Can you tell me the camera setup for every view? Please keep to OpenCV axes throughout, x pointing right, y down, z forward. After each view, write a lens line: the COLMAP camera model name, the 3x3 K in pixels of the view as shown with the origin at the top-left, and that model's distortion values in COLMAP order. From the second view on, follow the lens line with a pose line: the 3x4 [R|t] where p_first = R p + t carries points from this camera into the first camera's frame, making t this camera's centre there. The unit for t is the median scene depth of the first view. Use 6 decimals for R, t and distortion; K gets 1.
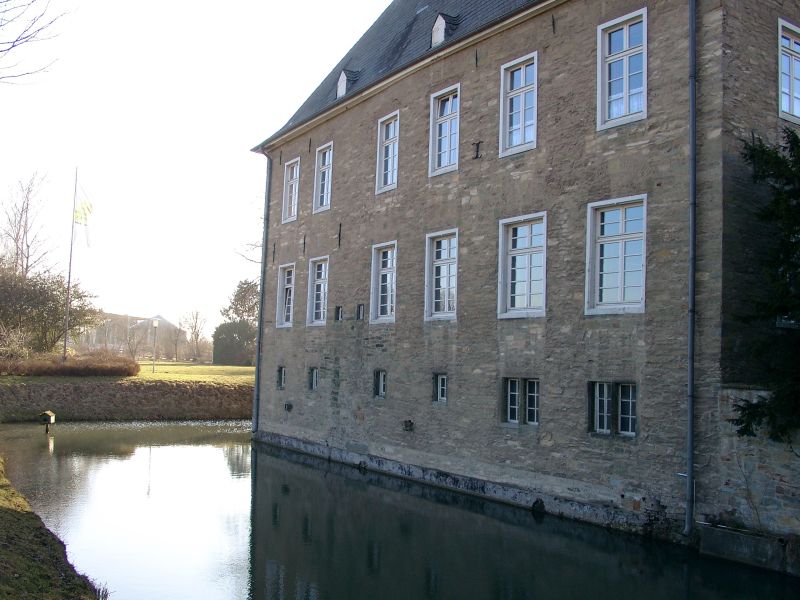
lens RADIAL K [[801.7, 0, 412.9], [0, 801.7, 311.8], [0, 0, 1]] dist [-0.122462, 0.000000]
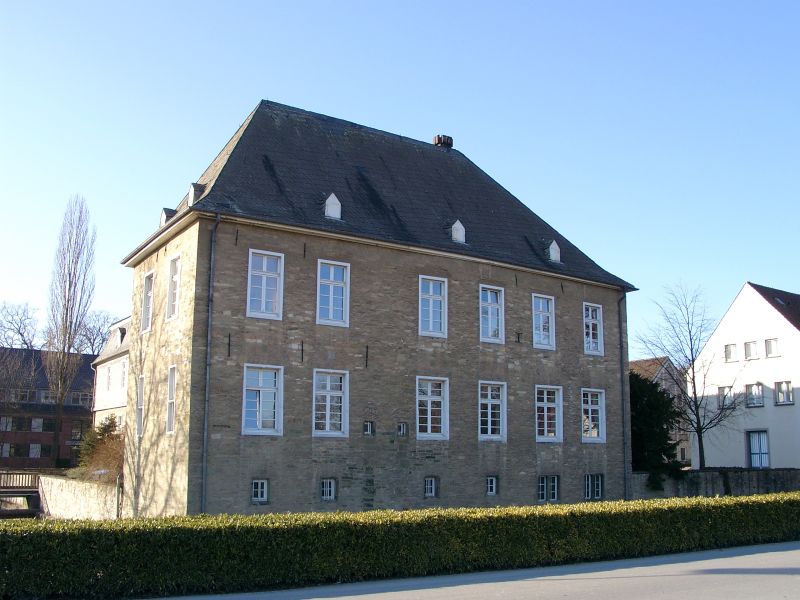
lens RADIAL K [[801.7, 0, 406.0], [0, 801.7, 324.4], [0, 0, 1]] dist [-0.122462, 0.000000]
pose [[0.001141, 0.133949, 0.990988, -2.079781], [-0.069633, 0.988593, -0.133545, 0.009172], [-0.997572, -0.068853, 0.010456, 1.626779]]
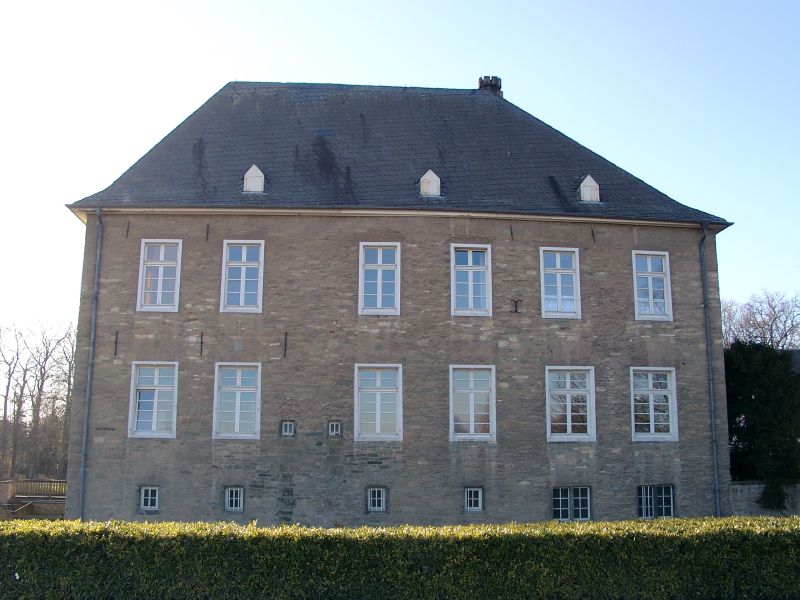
lens RADIAL K [[801.7, 0, 400.8], [0, 801.7, 316.6], [0, 0, 1]] dist [-0.122462, 0.000000]
pose [[0.495018, 0.128290, 0.859359, -1.465538], [-0.042534, 0.991432, -0.123505, -0.029517], [-0.867841, 0.024585, 0.496234, 0.709385]]
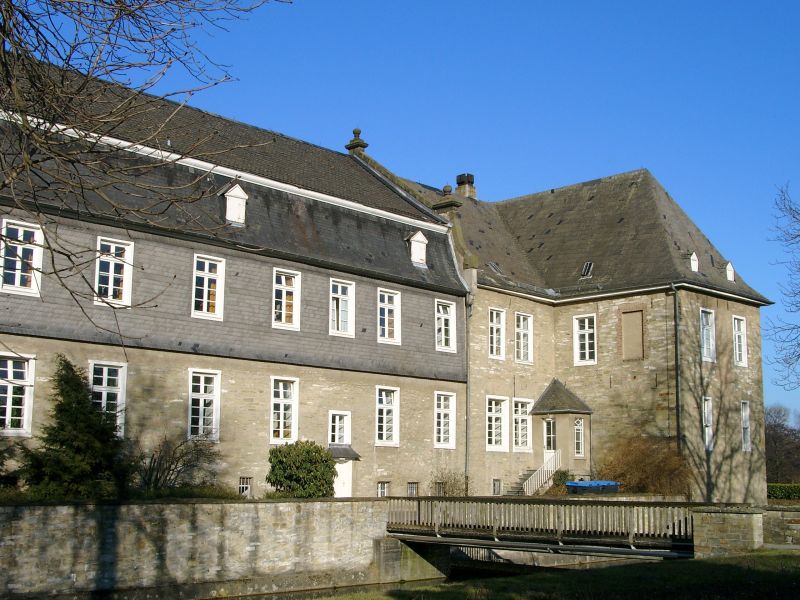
lens RADIAL K [[1037.9, 0, 427.0], [0, 1037.9, 313.1], [0, 0, 1]] dist [-0.051786, 0.000000]
pose [[-0.977579, -0.078474, -0.195400, 1.313701], [-0.035147, 0.975754, -0.216030, 0.356792], [0.207615, -0.204319, -0.956635, 5.073371]]
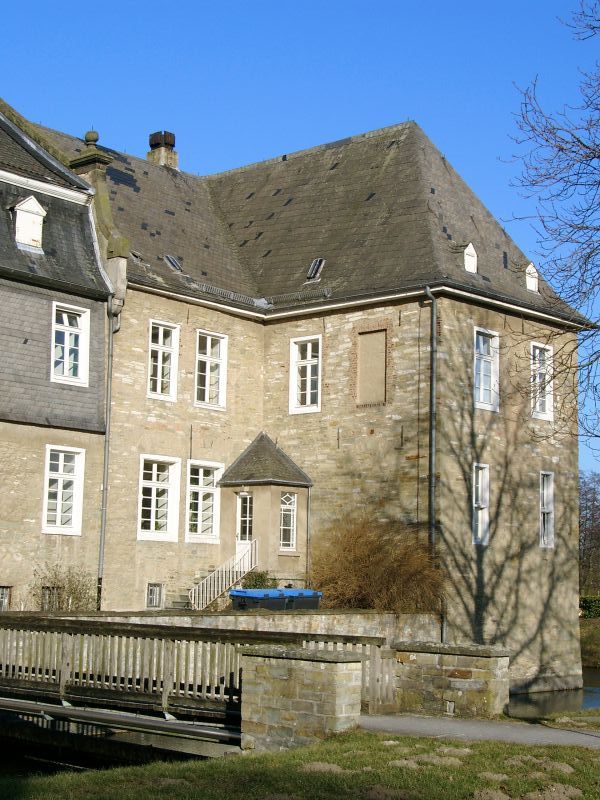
lens RADIAL K [[1316.7, 0, 297.3], [0, 1316.7, 402.4], [0, 0, 1]] dist [-0.011089, 0.000000]
pose [[-0.969964, -0.092171, -0.225109, 0.821193], [-0.047930, 0.979707, -0.194618, 0.306413], [0.238479, -0.177983, -0.954699, 4.641098]]
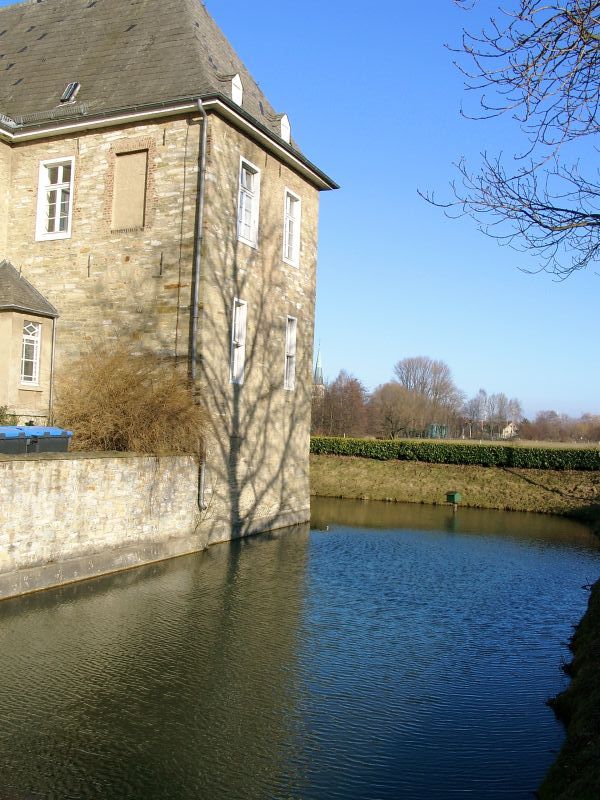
lens RADIAL K [[801.7, 0, 286.2], [0, 801.7, 395.9], [0, 0, 1]] dist [-0.122462, 0.000000]
pose [[-0.849137, -0.089762, -0.520490, 0.579670], [-0.039379, 0.993470, -0.107087, 0.243982], [0.526703, -0.070435, -0.847126, 3.573323]]
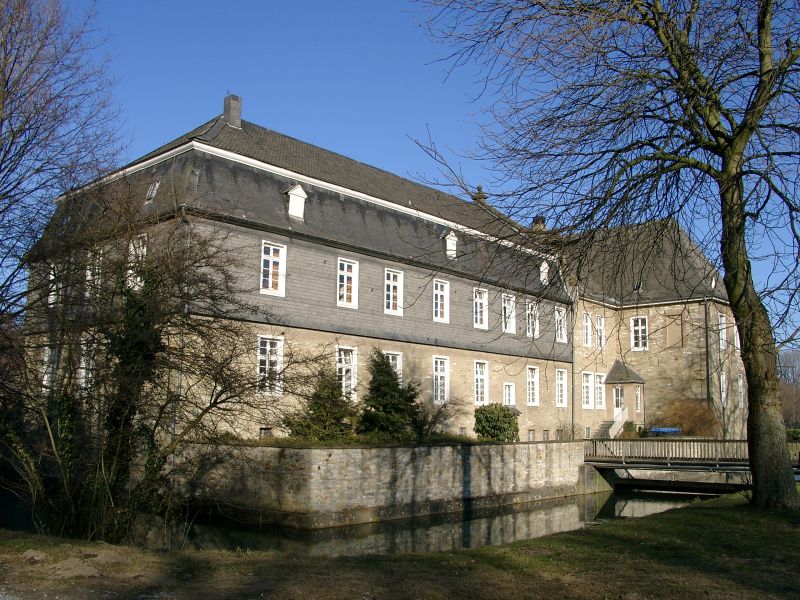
lens RADIAL K [[801.7, 0, 431.7], [0, 801.7, 305.1], [0, 0, 1]] dist [-0.122462, 0.000000]
pose [[-0.960861, -0.086550, -0.263165, 2.084246], [-0.030324, 0.977096, -0.210627, 0.397103], [0.275367, -0.194403, -0.941478, 5.285424]]
